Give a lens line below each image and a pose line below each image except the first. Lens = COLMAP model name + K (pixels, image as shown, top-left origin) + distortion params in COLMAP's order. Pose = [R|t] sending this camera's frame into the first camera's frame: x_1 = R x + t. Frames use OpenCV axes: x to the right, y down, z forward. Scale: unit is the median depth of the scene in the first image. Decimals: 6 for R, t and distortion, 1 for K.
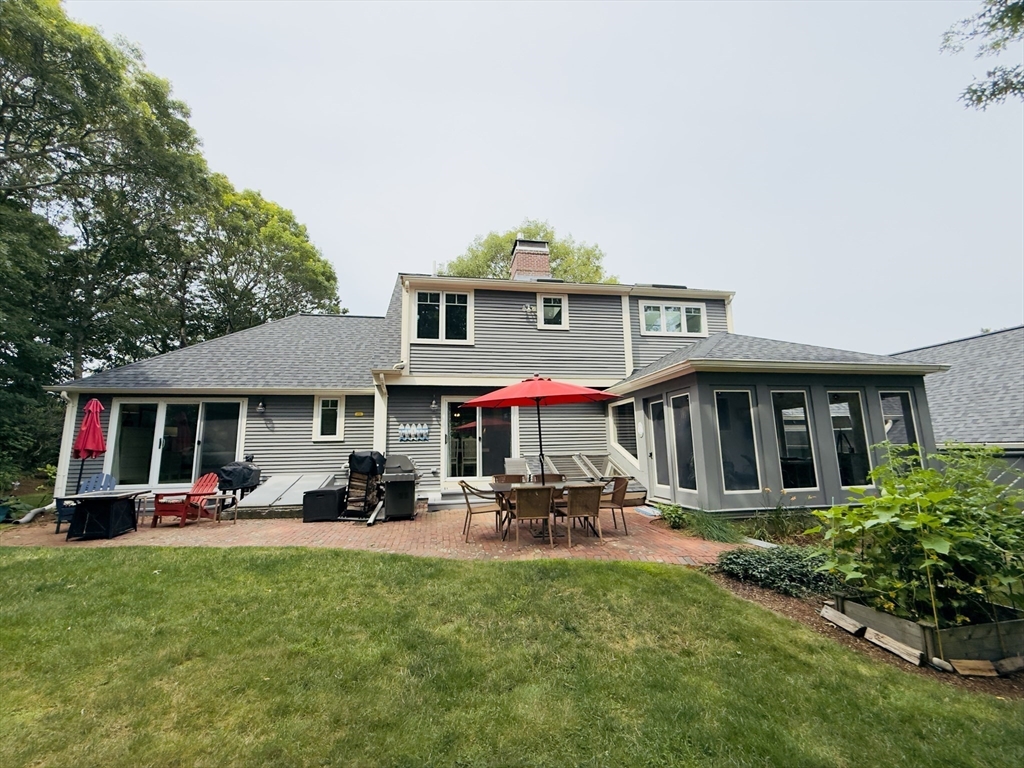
lens RADIAL K [[408.5, 0, 512.0], [0, 408.5, 384.0], [0, 0, 1]] dist [0.000611, -0.000571]
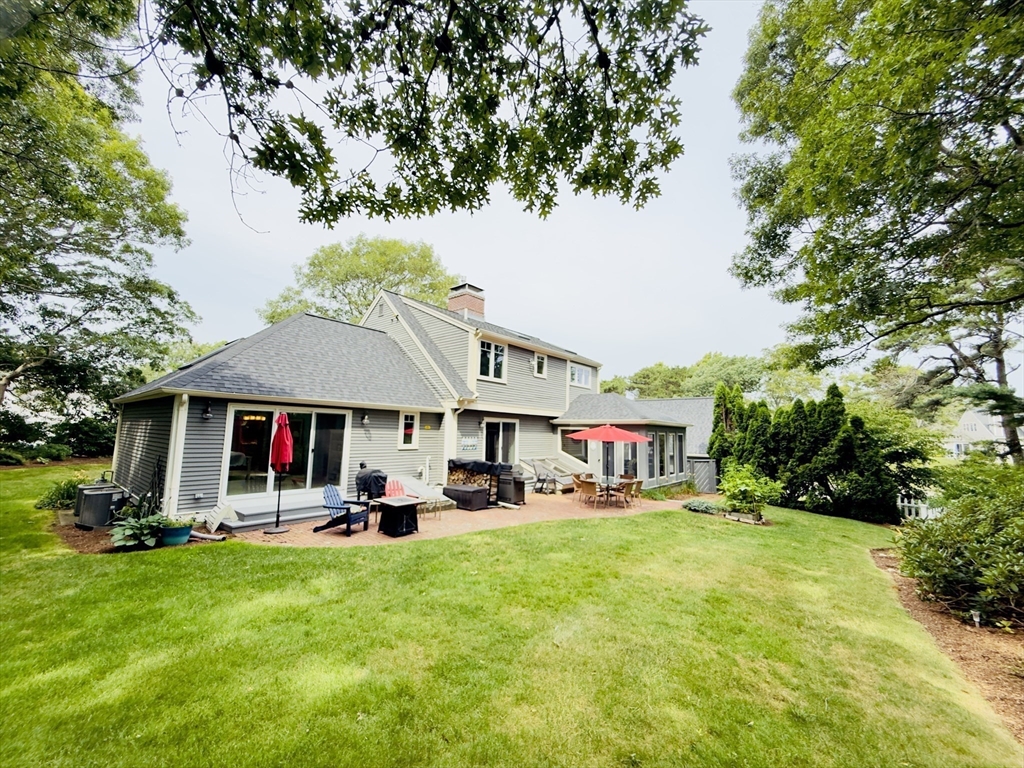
lens RADIAL K [[408.5, 0, 512.0], [0, 408.5, 384.0], [0, 0, 1]] dist [0.000611, -0.000571]
pose [[0.760333, 0.111260, 0.639934, -1.012379], [-0.148342, 0.988927, 0.004315, -0.103717], [-0.632367, -0.098210, 0.768418, -0.123137]]
